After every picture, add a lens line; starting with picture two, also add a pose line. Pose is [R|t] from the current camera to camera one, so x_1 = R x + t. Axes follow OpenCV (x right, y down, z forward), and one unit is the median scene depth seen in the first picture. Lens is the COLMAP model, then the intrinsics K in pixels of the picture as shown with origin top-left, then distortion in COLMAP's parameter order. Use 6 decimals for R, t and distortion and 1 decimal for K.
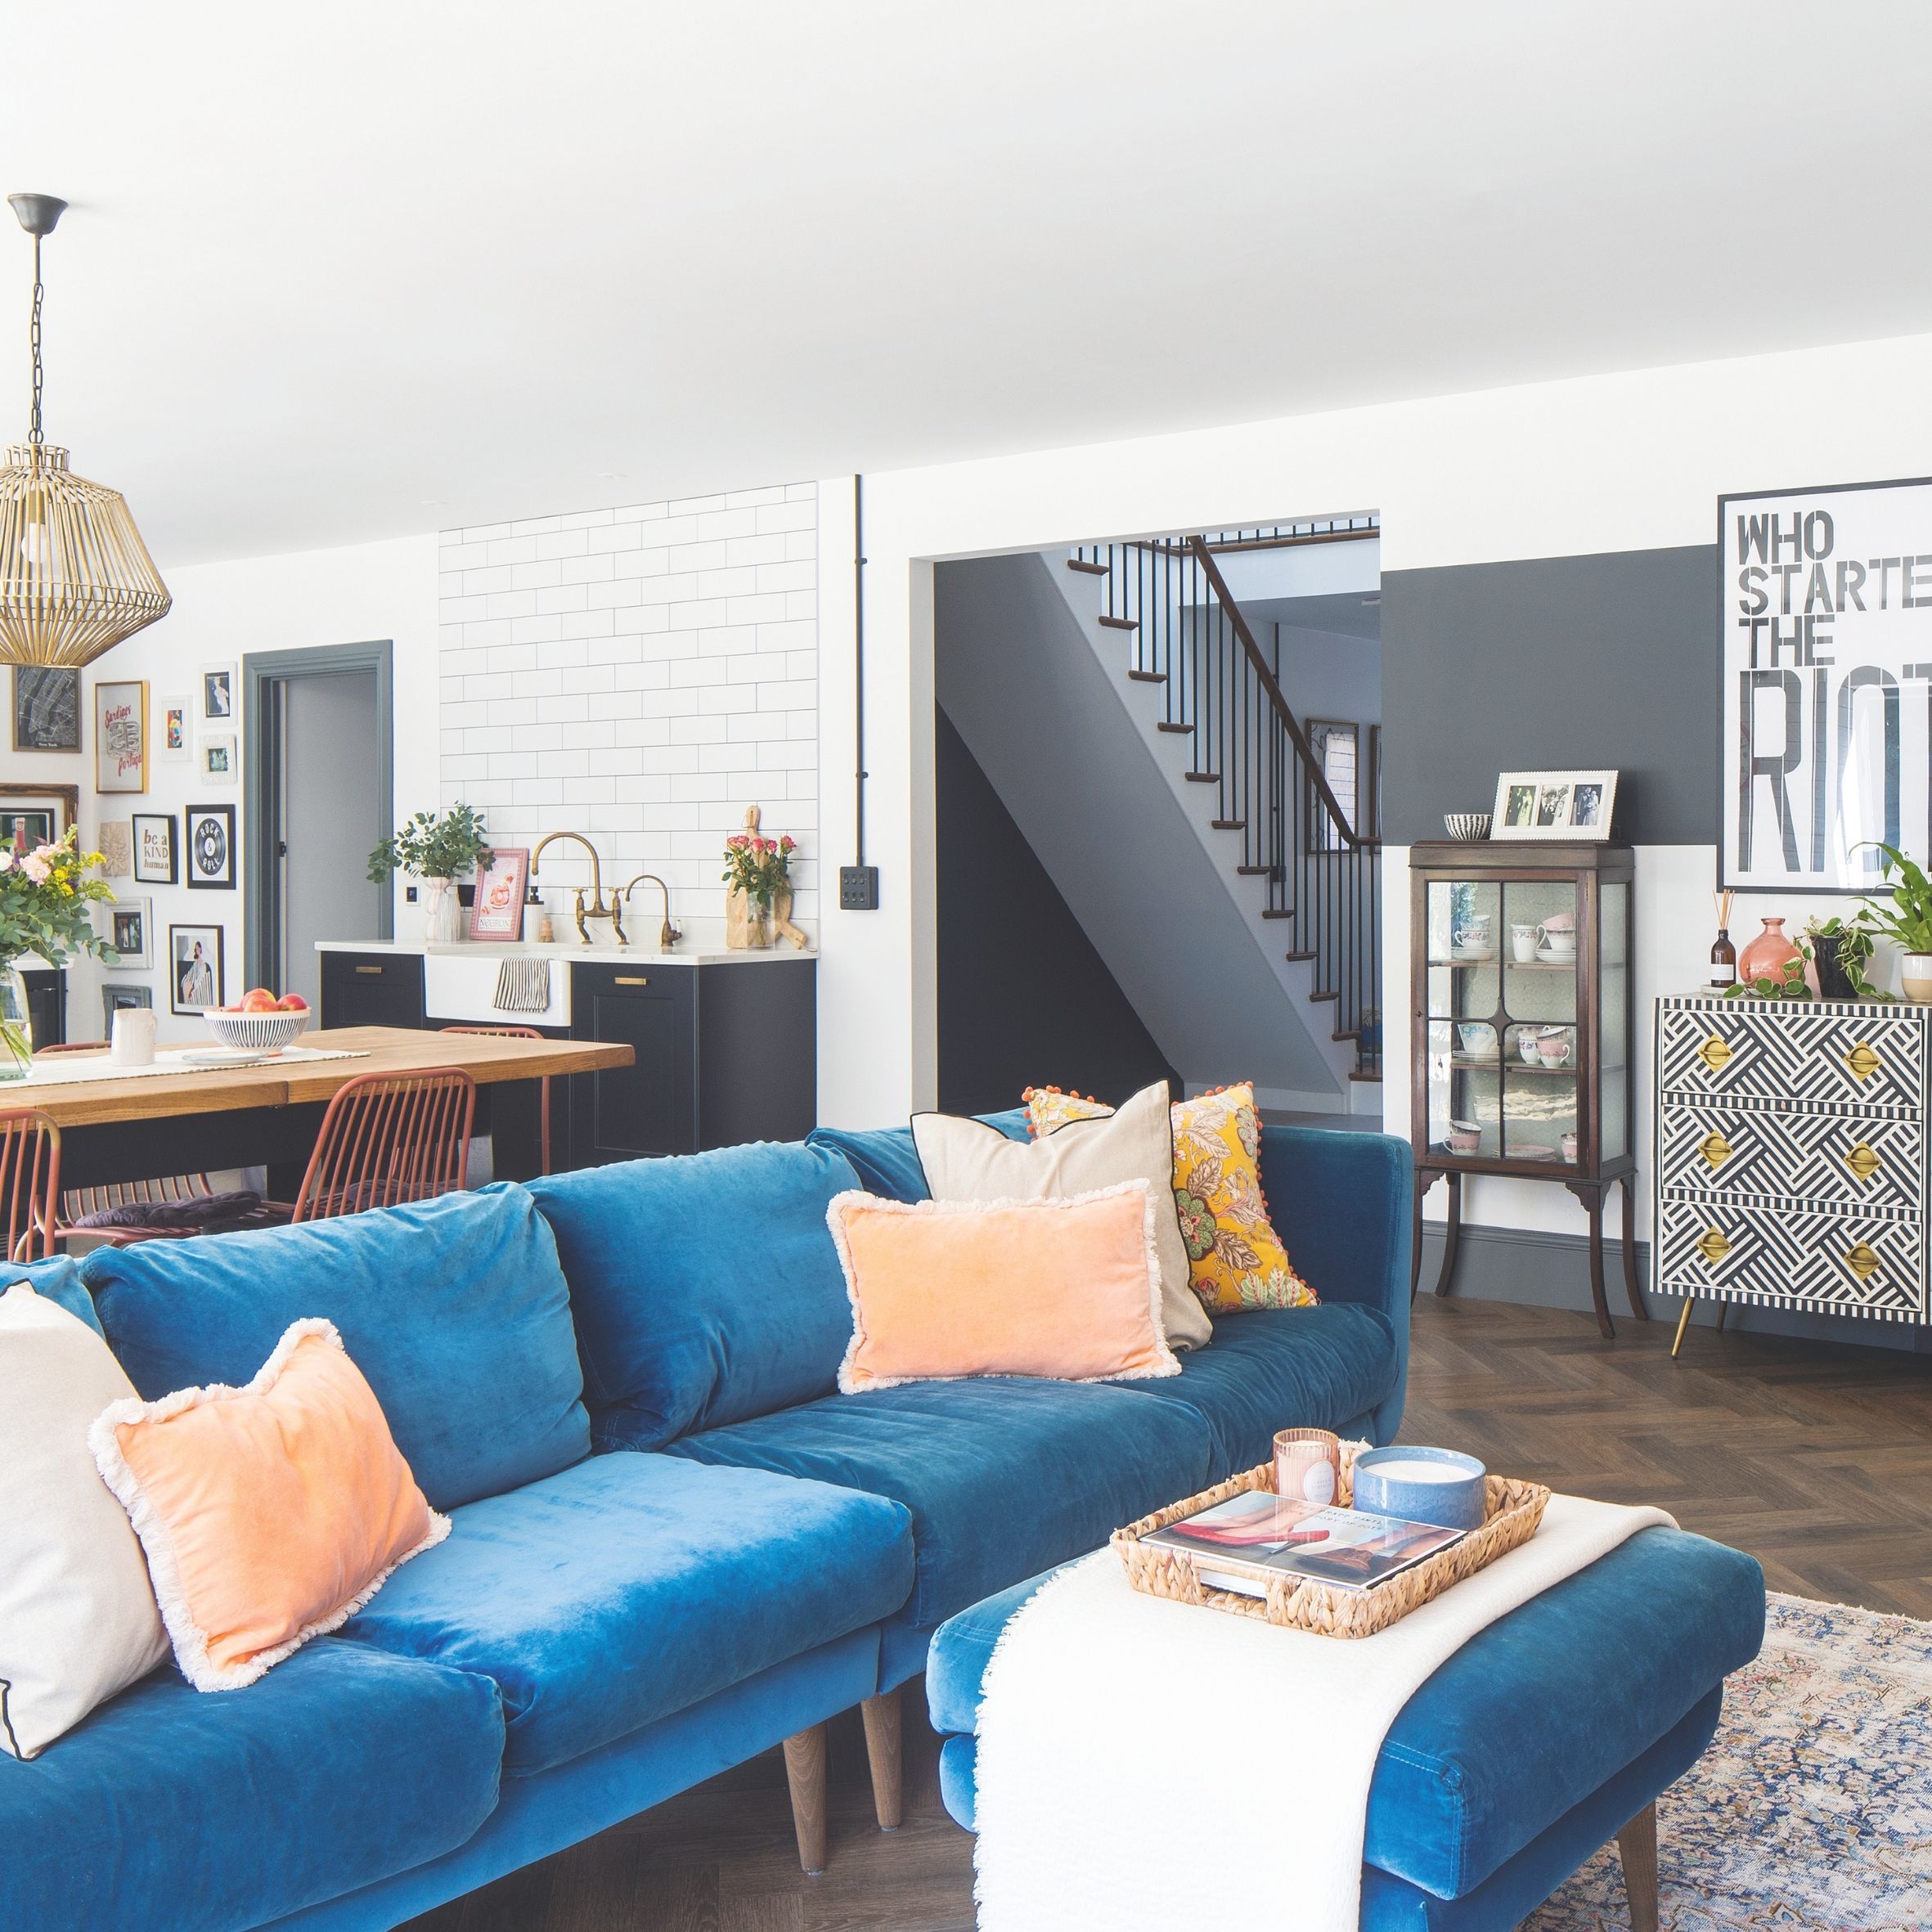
lens RADIAL K [[2357.2, 0, 964.3], [0, 2357.2, 912.5], [0, 0, 1]] dist [-0.017140, 0.130823]
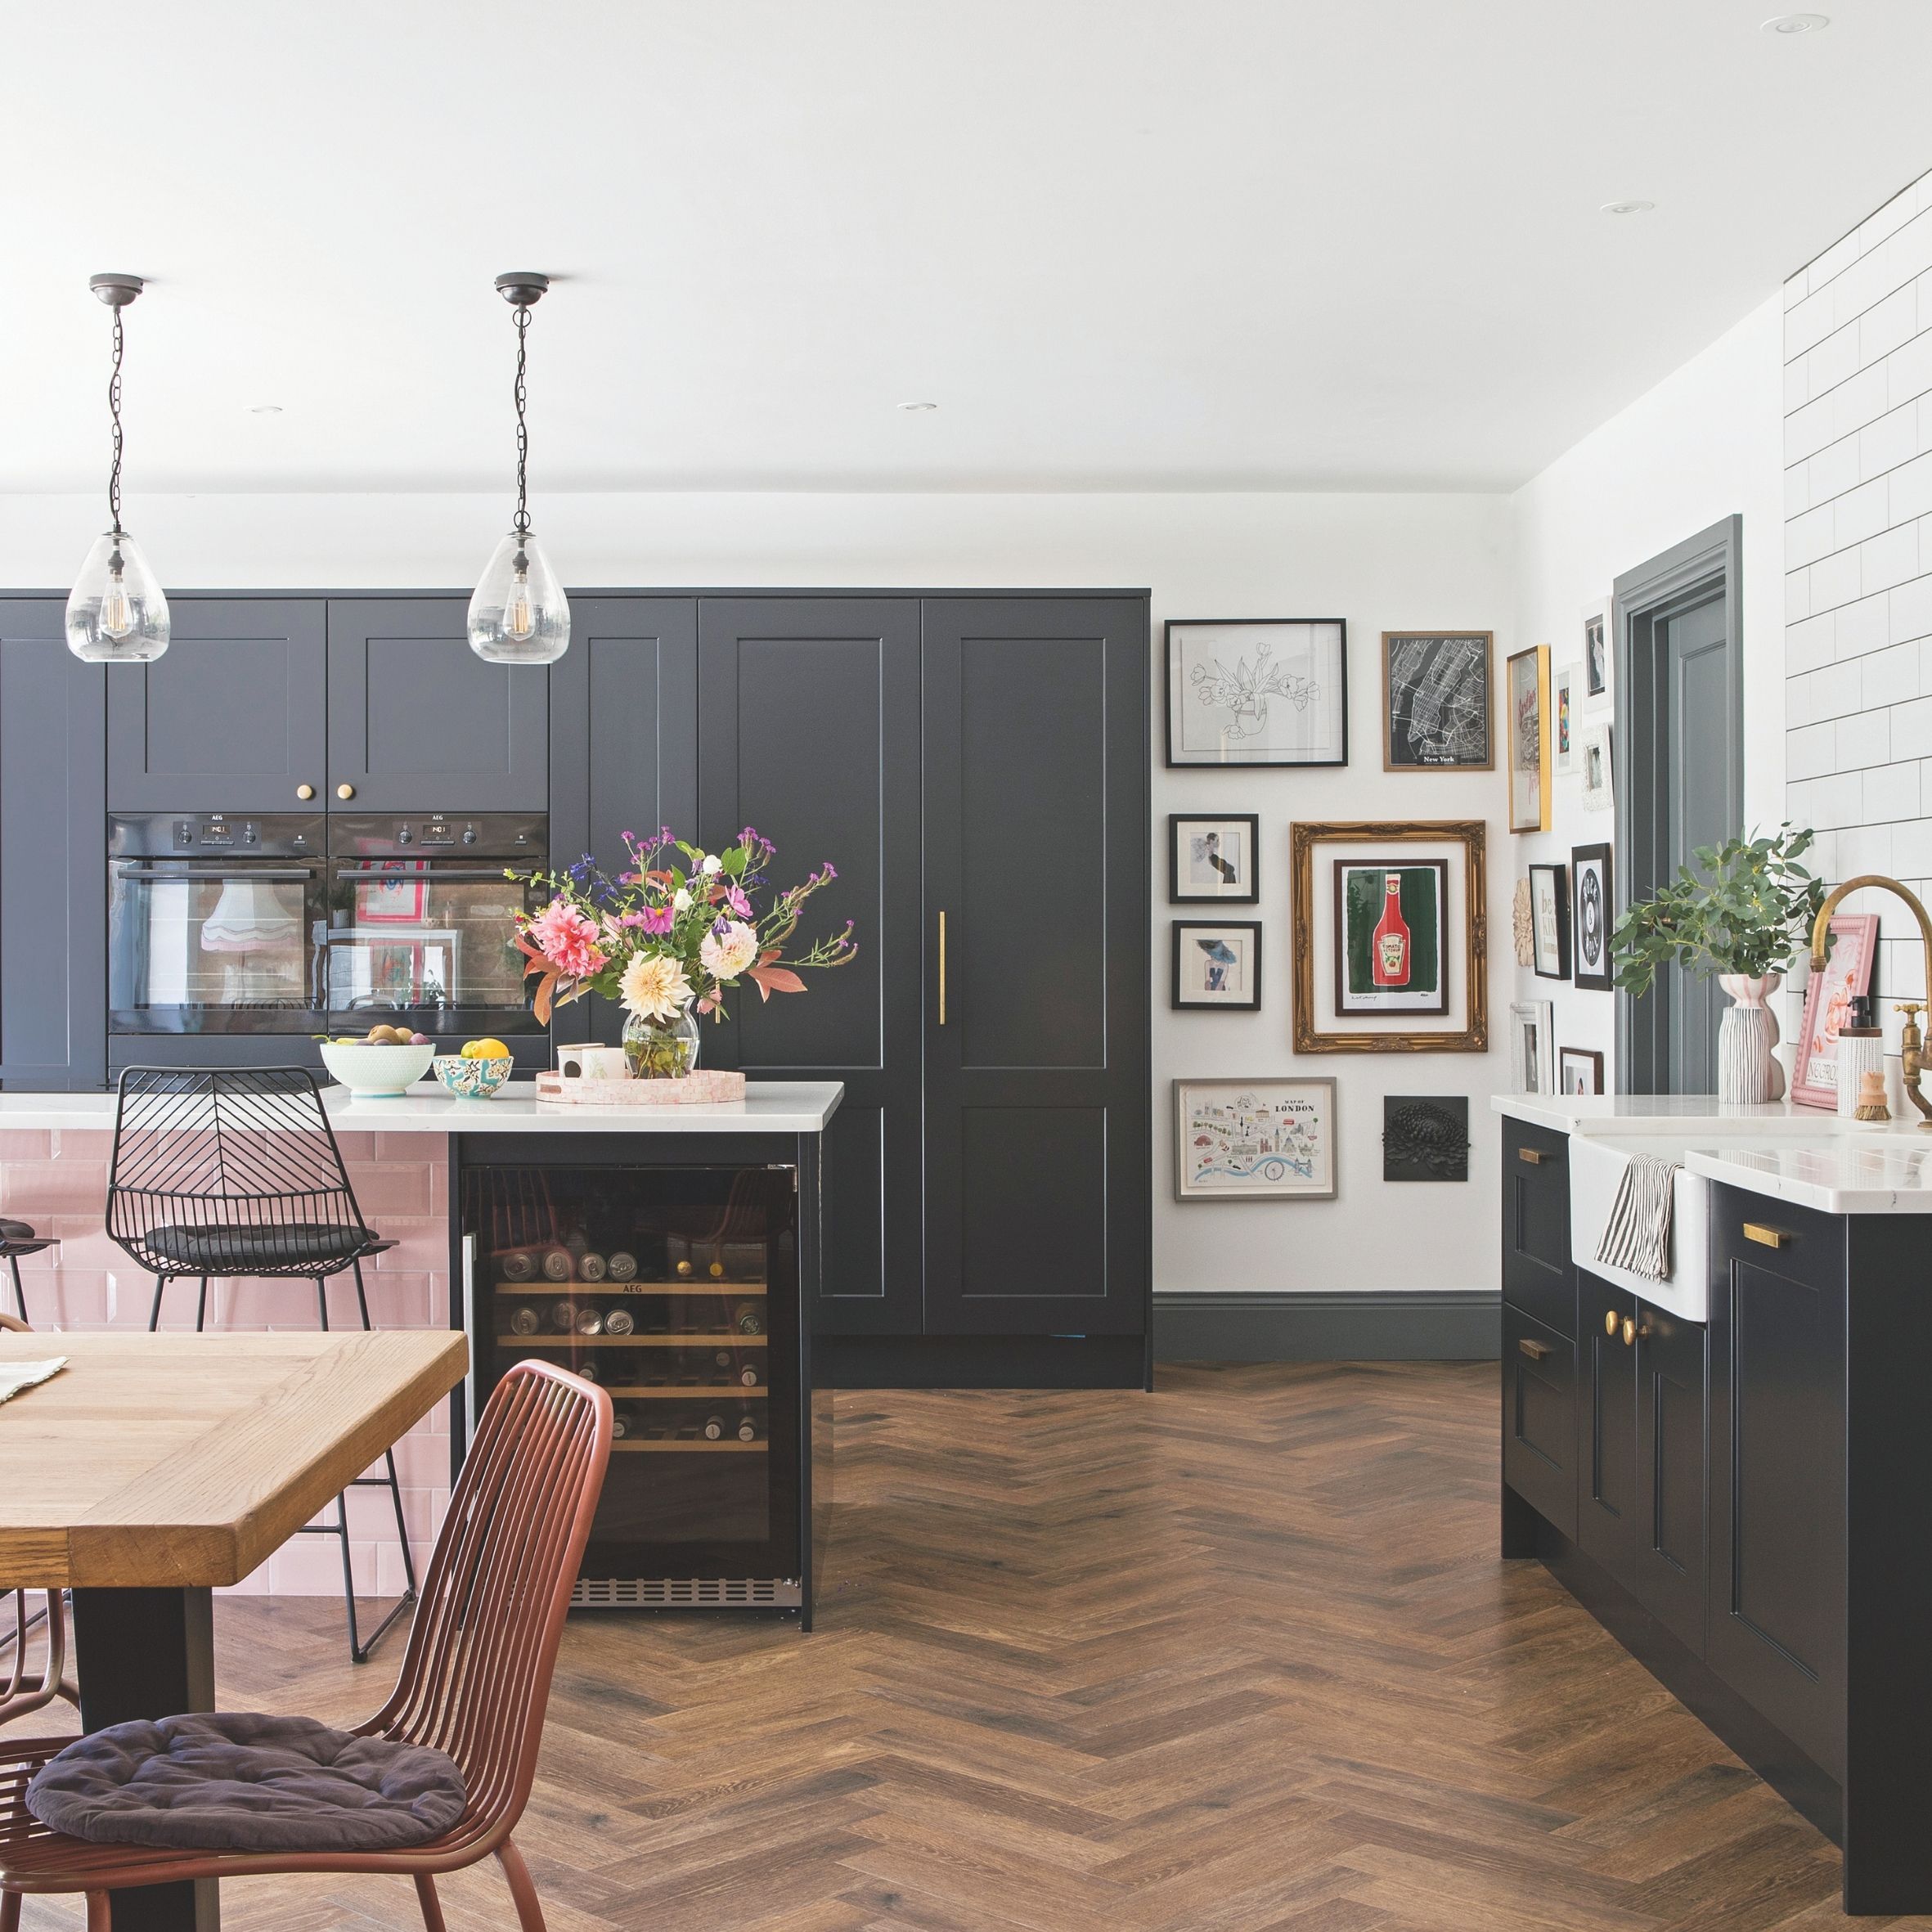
lens RADIAL K [[2672.5, 0, 966.0], [0, 2672.5, 966.0], [0, 0, 1]] dist [-0.012342, -0.033234]
pose [[0.613104, 0.008583, -0.789955, 0.107205], [-0.019137, 0.999809, -0.003990, -0.010023], [0.789770, 0.017564, 0.613151, 0.466034]]
